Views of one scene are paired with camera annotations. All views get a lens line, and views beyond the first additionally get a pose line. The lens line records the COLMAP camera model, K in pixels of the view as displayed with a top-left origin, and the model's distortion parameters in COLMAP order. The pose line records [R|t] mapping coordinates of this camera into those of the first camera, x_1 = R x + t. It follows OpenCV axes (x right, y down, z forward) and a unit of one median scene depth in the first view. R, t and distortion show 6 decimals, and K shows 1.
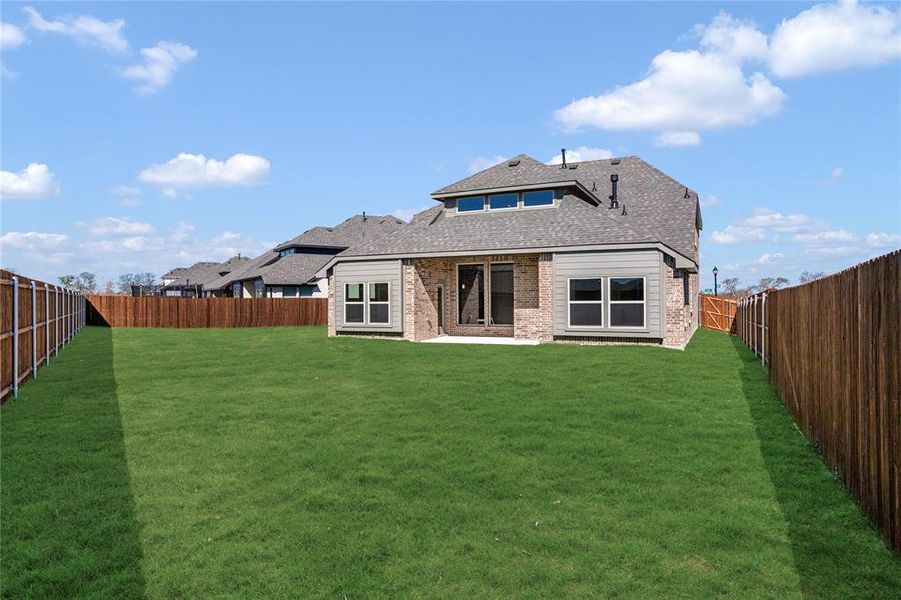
lens RADIAL K [[552.6, 0, 452.7], [0, 552.6, 302.1], [0, 0, 1]] dist [0.002310, -0.000235]
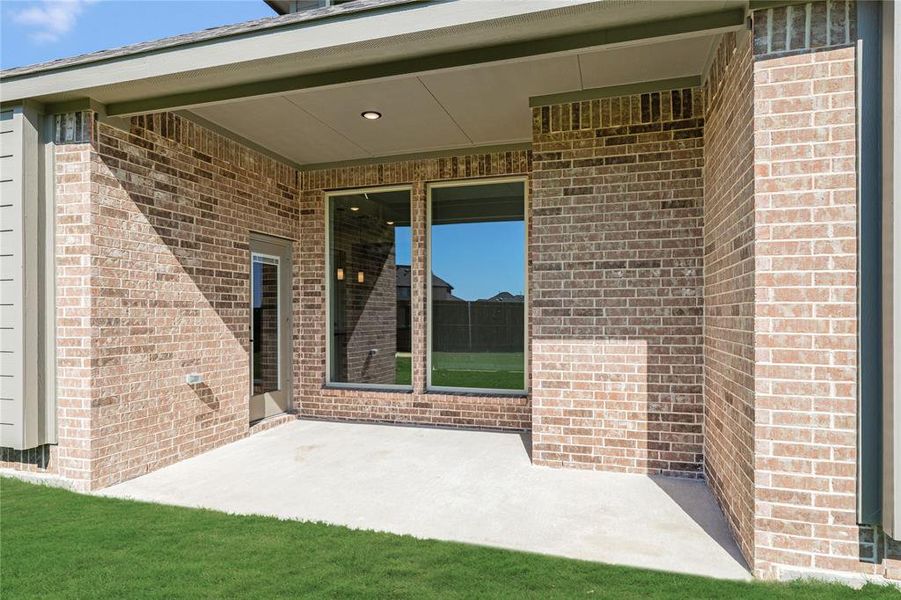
lens RADIAL K [[536.6, 0, 427.3], [0, 536.6, 319.5], [0, 0, 1]] dist [-0.004589, -0.001311]
pose [[0.995633, 0.003348, 0.093296, 0.041319], [-0.003919, 0.999975, 0.005943, 0.001727], [-0.093274, -0.006283, 0.995621, 0.758407]]
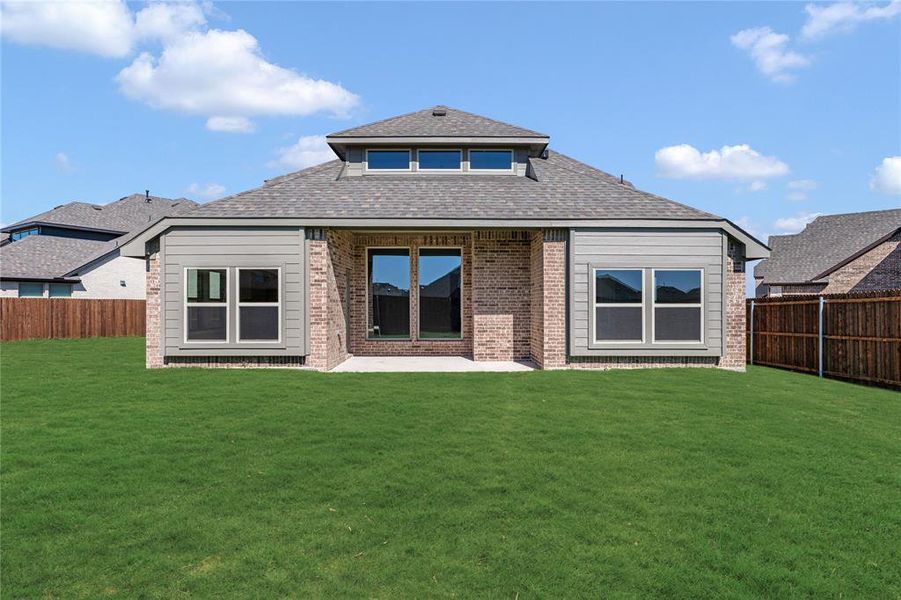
lens RADIAL K [[504.2, 0, 451.7], [0, 504.2, 307.6], [0, 0, 1]] dist [-0.000345, 0.000959]
pose [[0.910043, 0.005418, 0.414479, -0.165351], [-0.004915, 0.999985, -0.002280, 0.004548], [-0.414485, 0.000038, 0.910056, 0.451414]]
